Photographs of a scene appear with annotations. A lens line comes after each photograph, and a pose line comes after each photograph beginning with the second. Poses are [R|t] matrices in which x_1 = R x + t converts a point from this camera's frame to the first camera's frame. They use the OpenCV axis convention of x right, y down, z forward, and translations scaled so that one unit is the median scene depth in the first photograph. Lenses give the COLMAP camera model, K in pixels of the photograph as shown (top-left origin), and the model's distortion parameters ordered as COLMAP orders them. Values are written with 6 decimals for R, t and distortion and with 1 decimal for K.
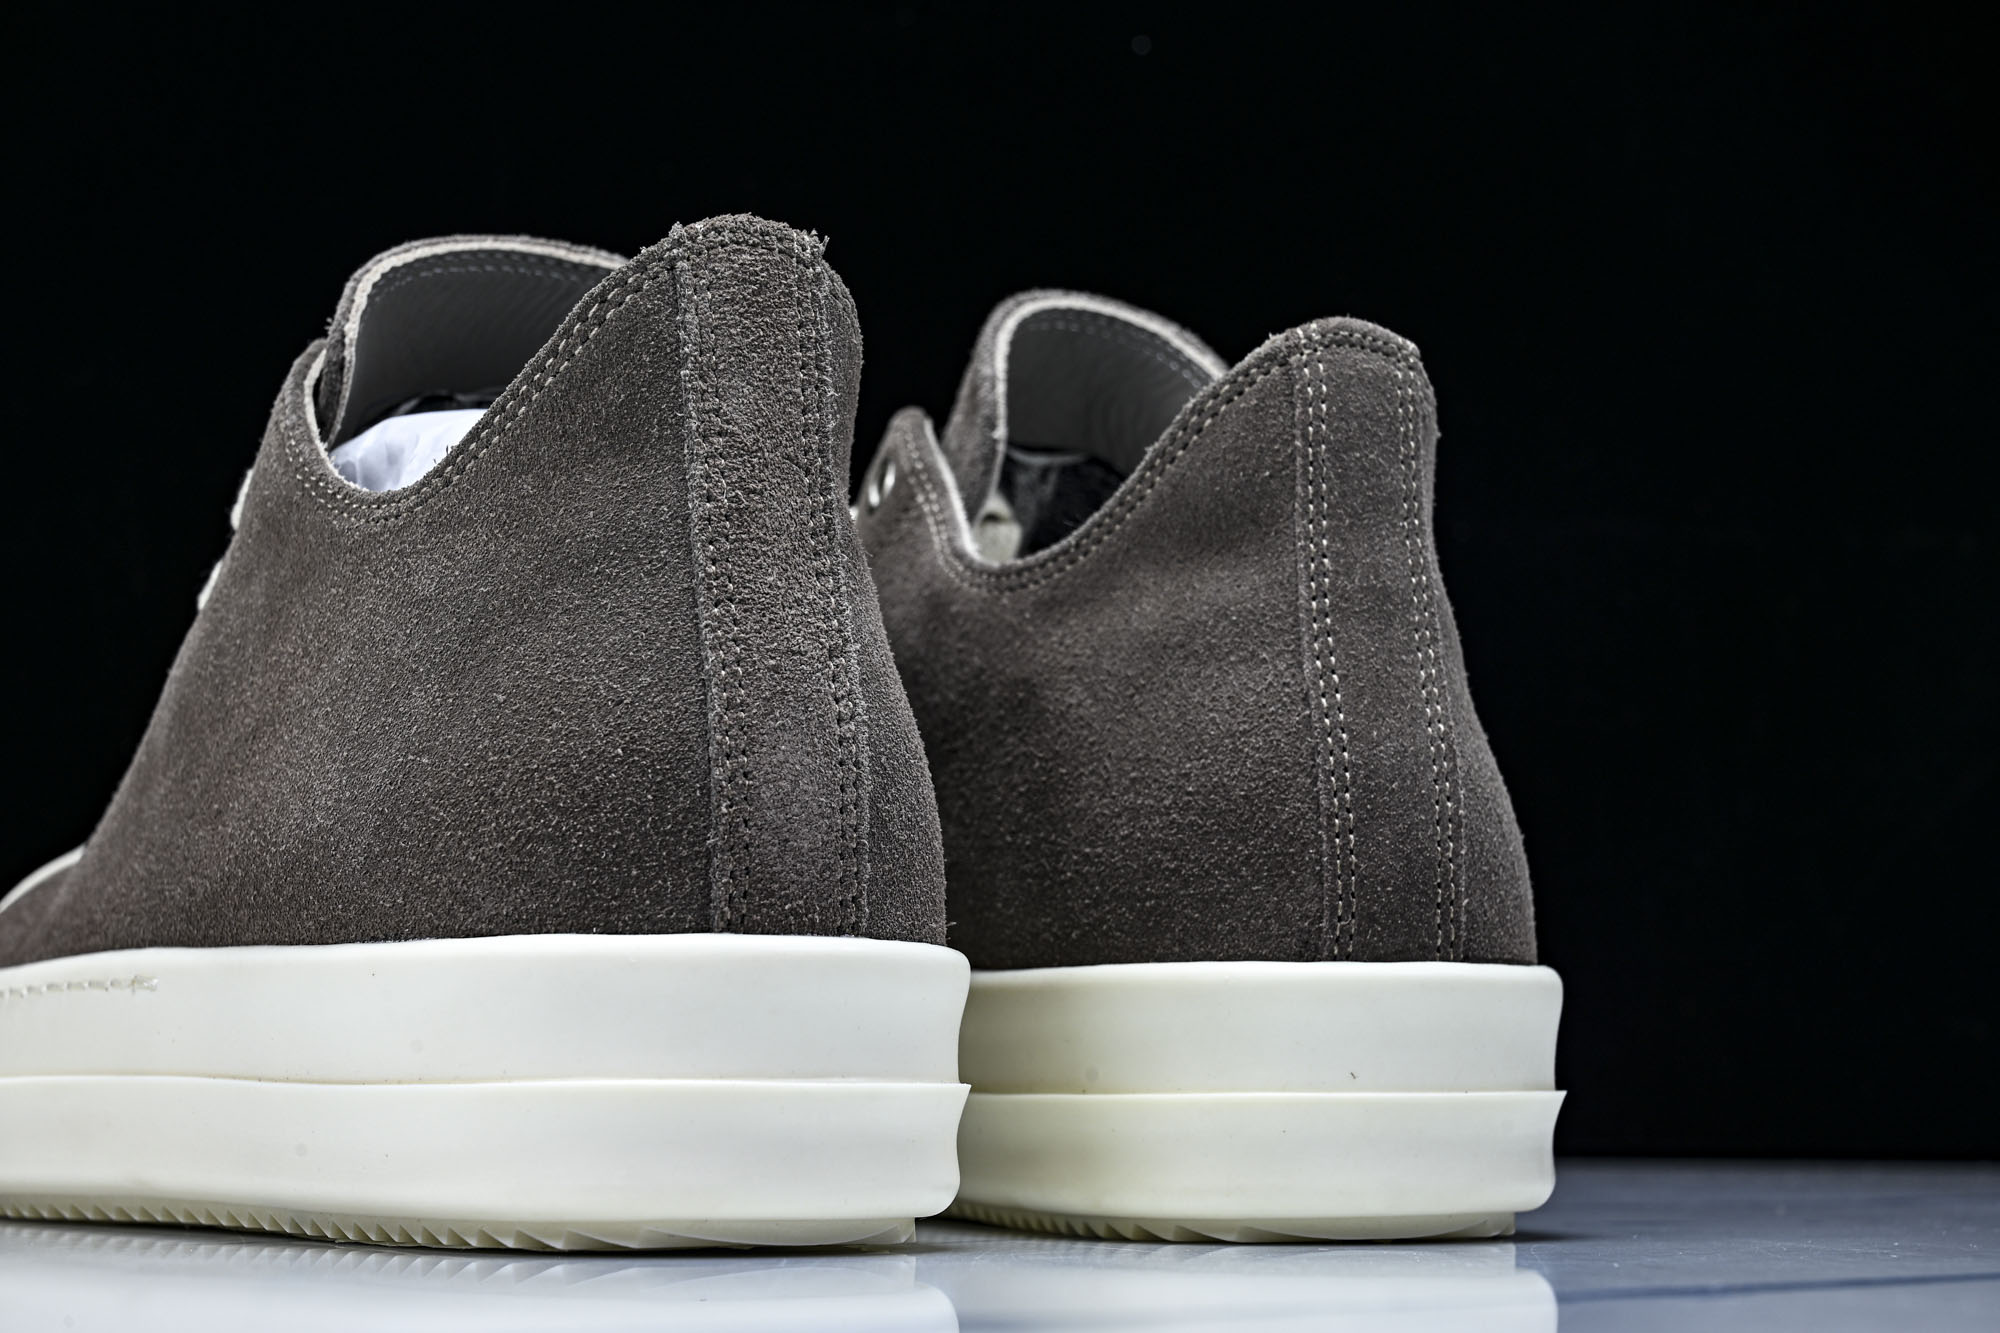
lens RADIAL K [[3631.7, 0, 1000.2], [0, 3631.7, 662.0], [0, 0, 1]] dist [-0.007812, 0.000000]
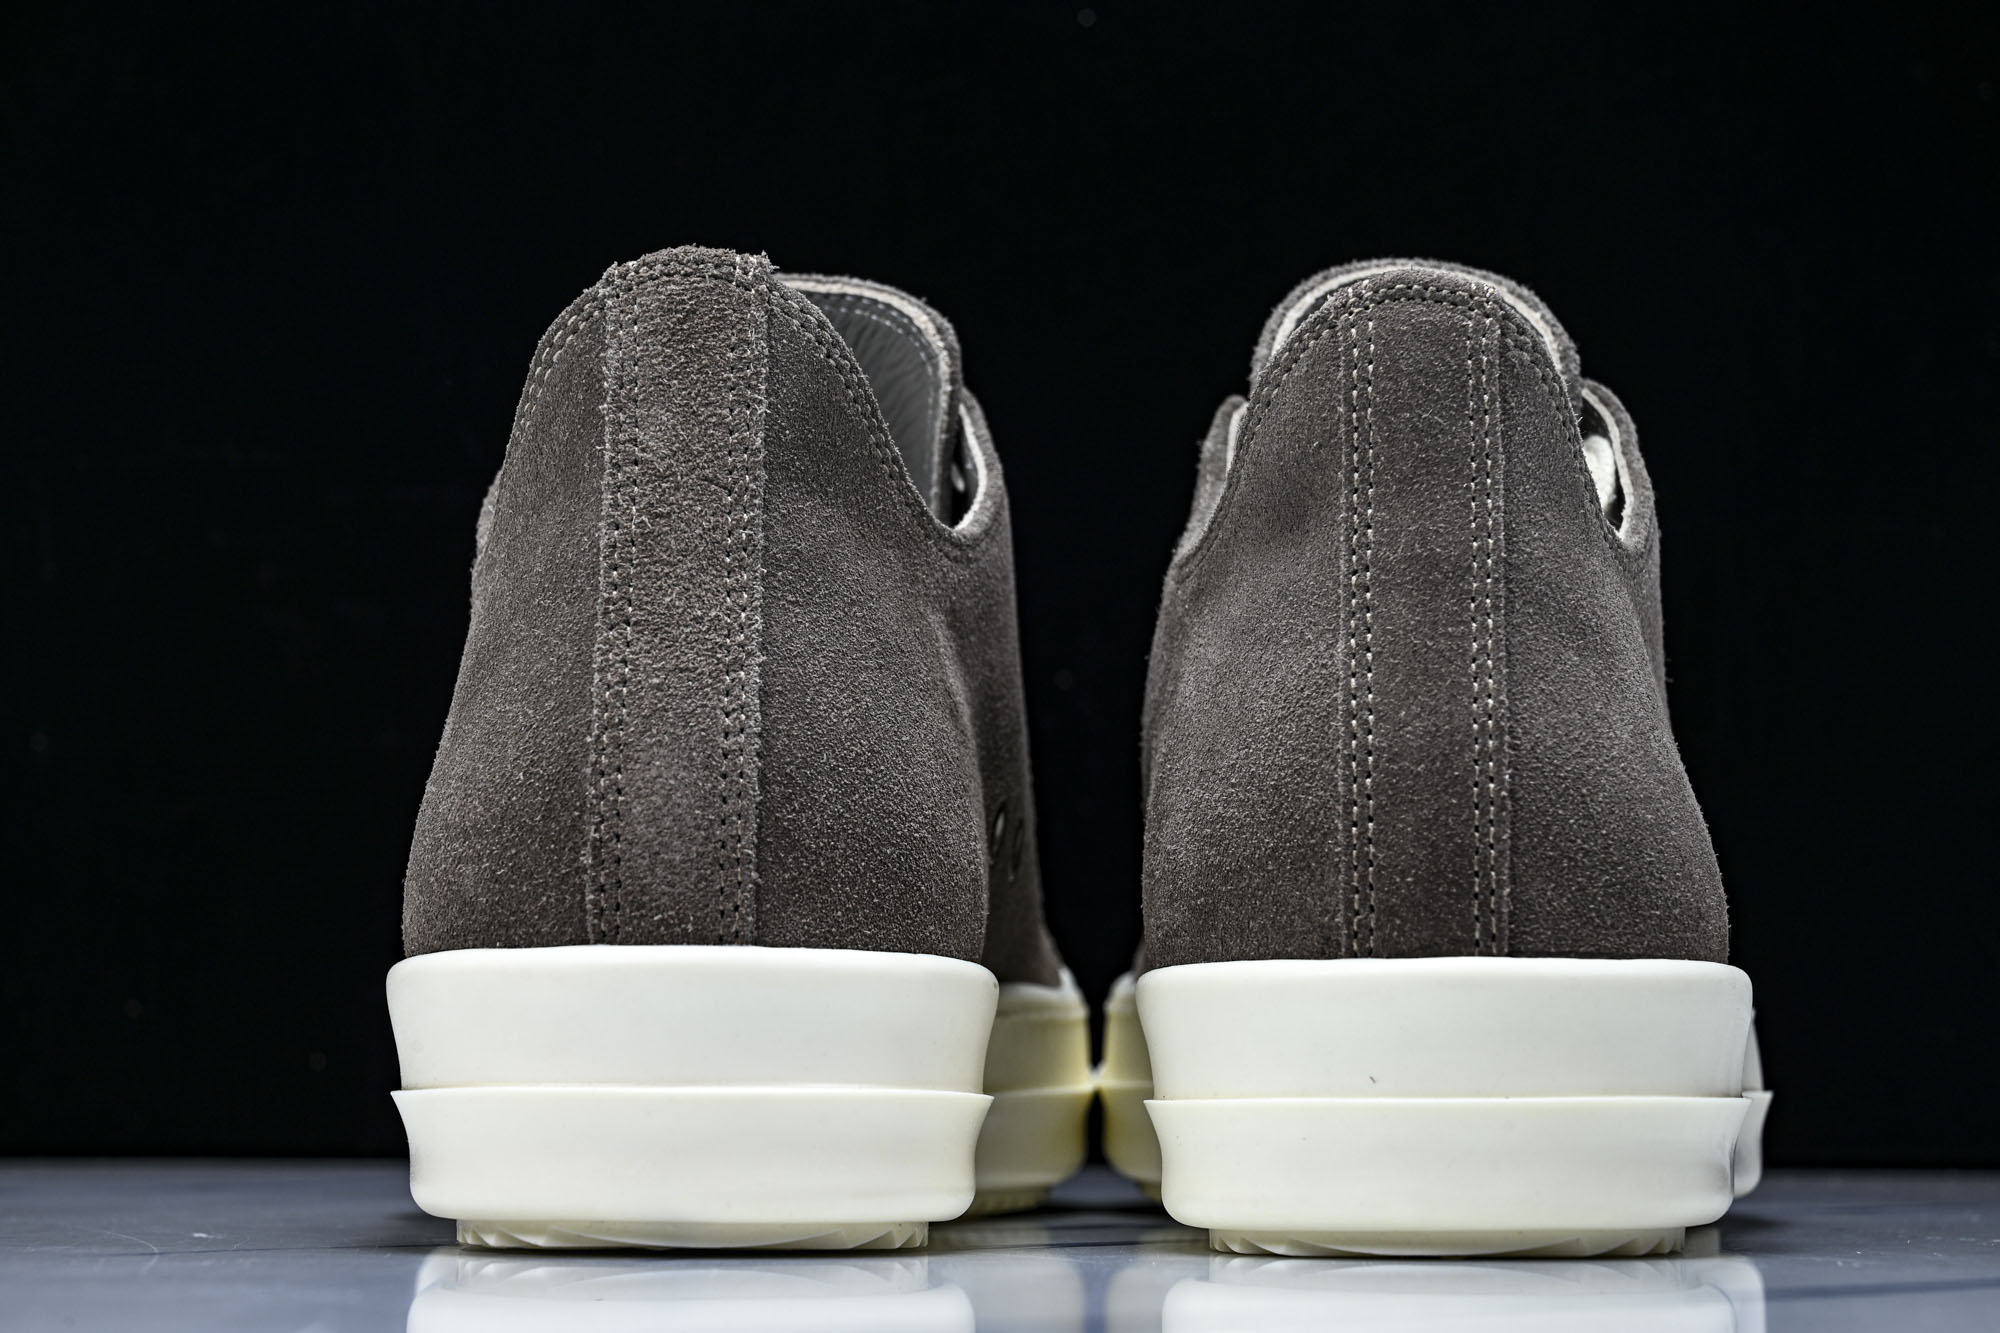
lens RADIAL K [[3638.3, 0, 1000.3], [0, 3638.3, 672.1], [0, 0, 1]] dist [-0.013695, 0.000000]
pose [[0.865466, -0.057023, -0.497712, 0.486019], [0.059350, 0.998175, -0.011158, 0.013564], [0.497440, -0.019883, 0.867271, 0.139412]]
